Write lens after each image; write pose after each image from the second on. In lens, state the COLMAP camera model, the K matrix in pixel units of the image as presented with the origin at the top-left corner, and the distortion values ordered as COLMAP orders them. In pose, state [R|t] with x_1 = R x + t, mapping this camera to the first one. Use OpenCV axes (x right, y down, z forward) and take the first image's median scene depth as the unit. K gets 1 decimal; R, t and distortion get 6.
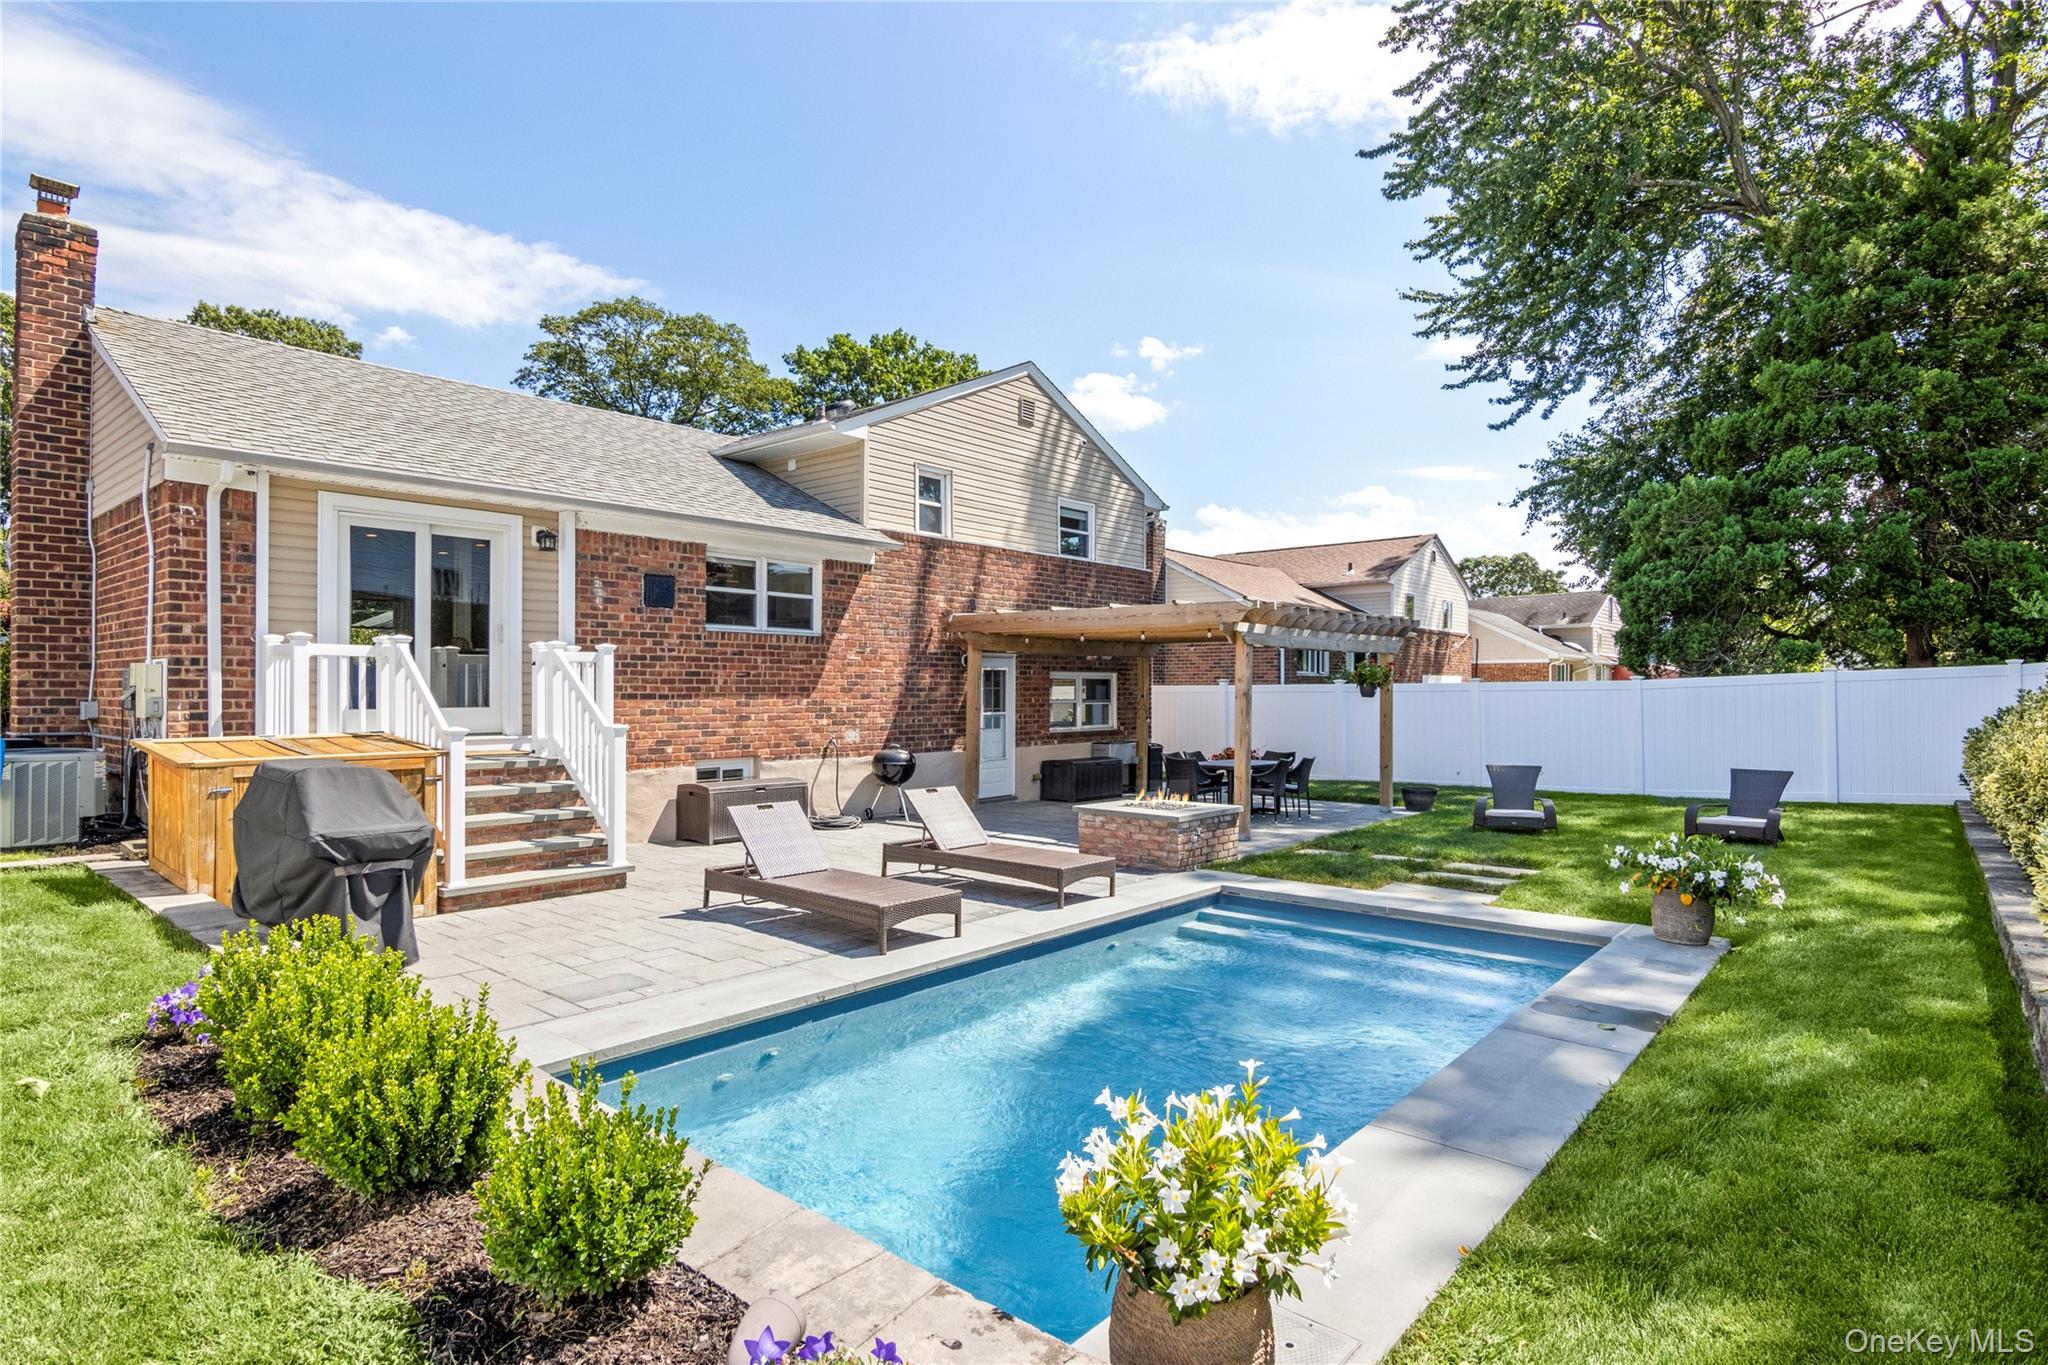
lens RADIAL K [[1069.6, 0, 1024.2], [0, 1069.6, 698.0], [0, 0, 1]] dist [-0.002119, -0.014099]
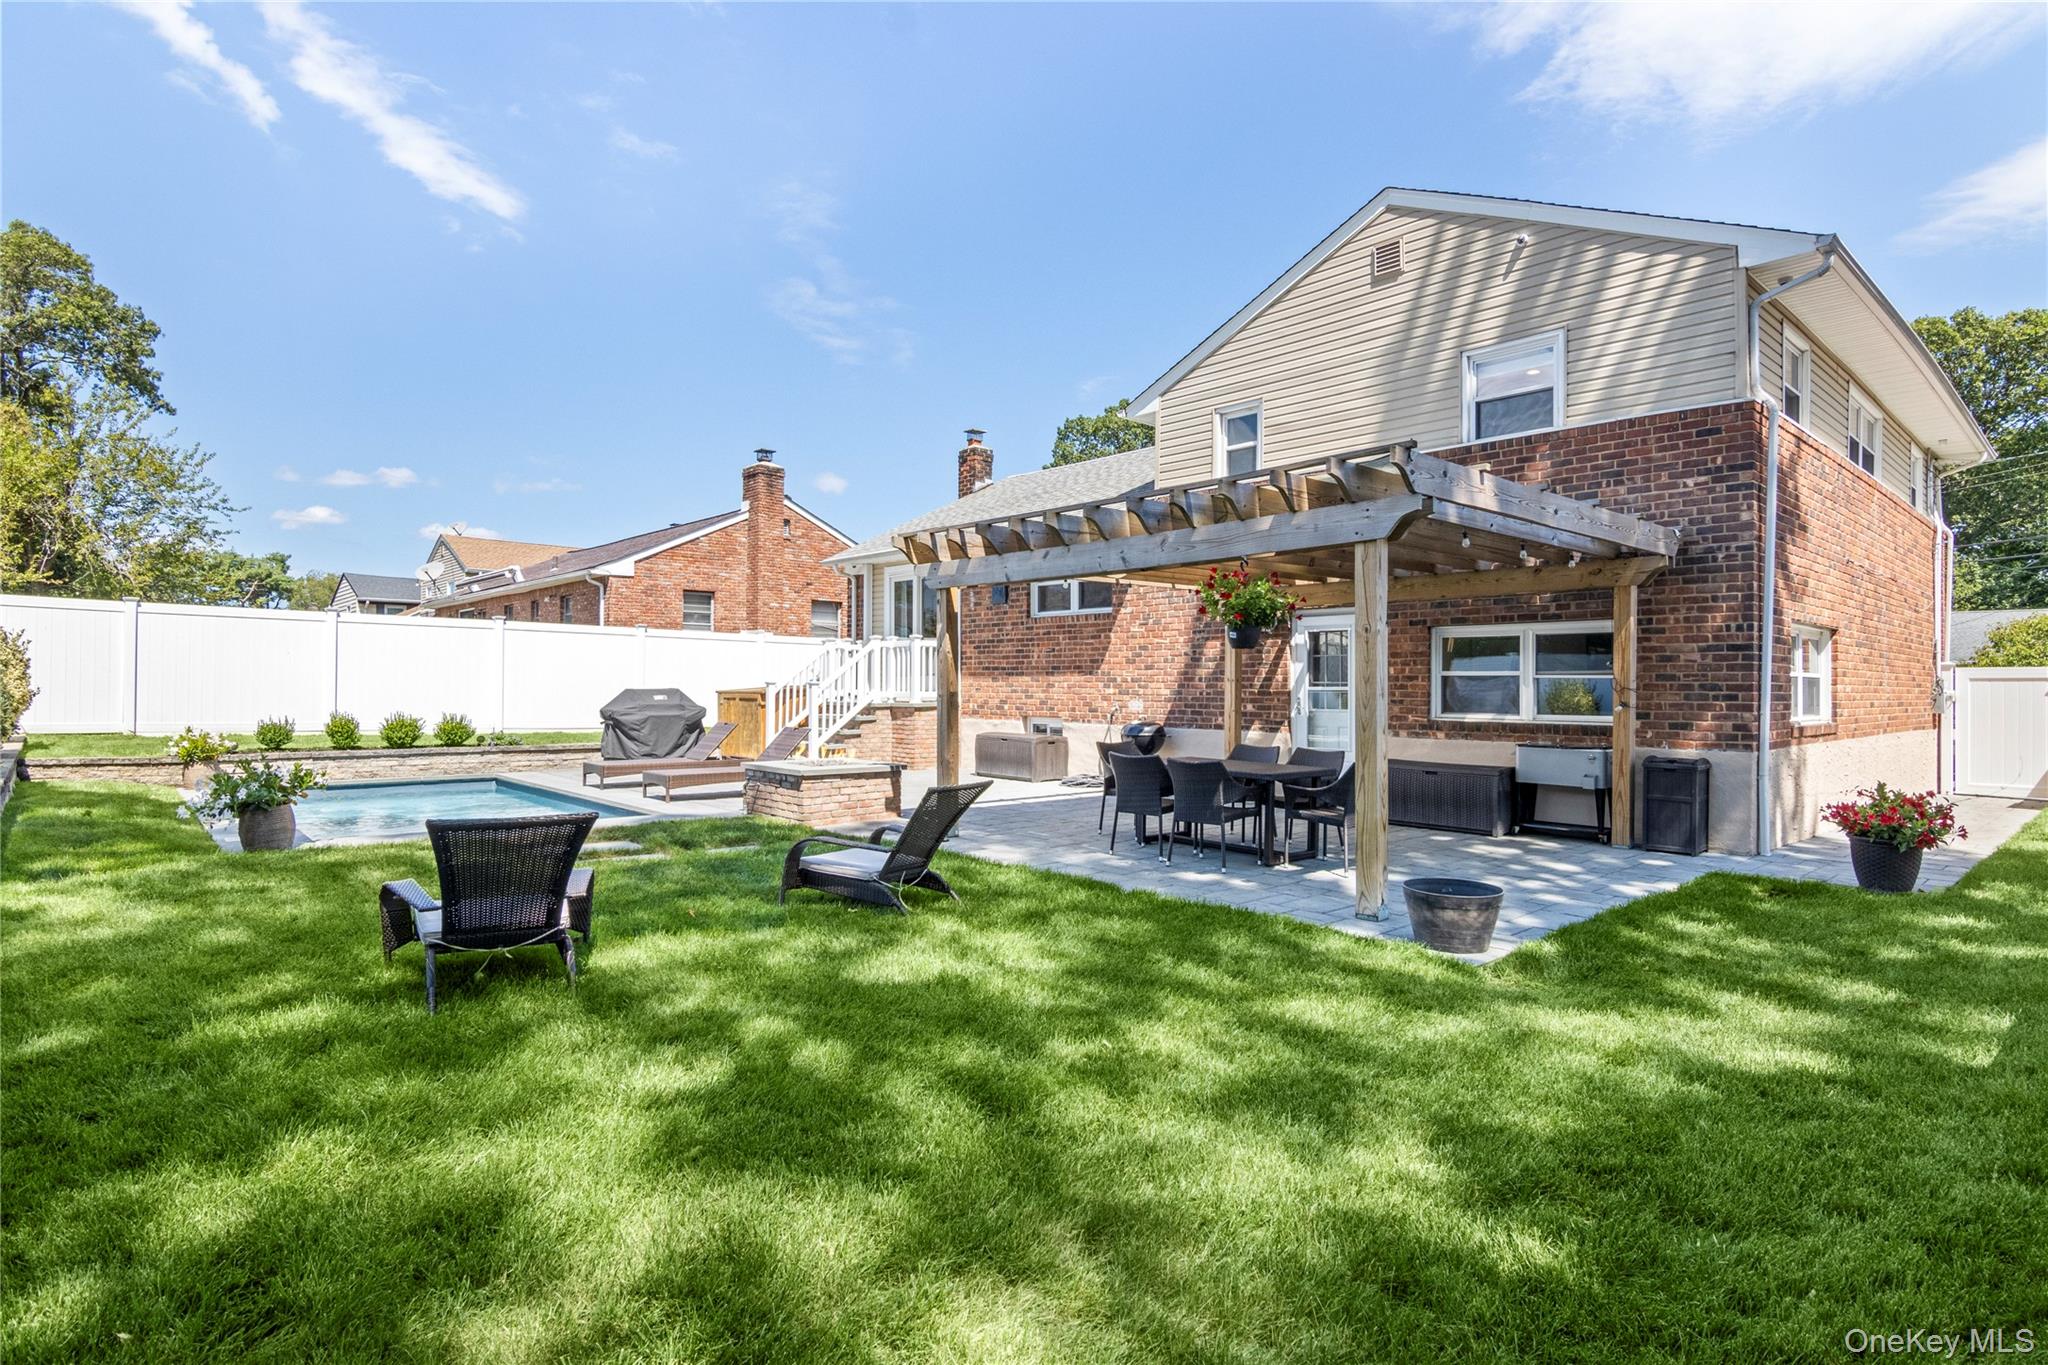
lens RADIAL K [[1069.6, 0, 1024.2], [0, 1069.6, 698.0], [0, 0, 1]] dist [-0.002119, -0.014099]
pose [[-0.133934, 0.006068, -0.990972, 0.870197], [-0.015376, 0.999848, 0.008200, 0.021145], [0.990871, 0.016335, -0.133821, 1.023943]]
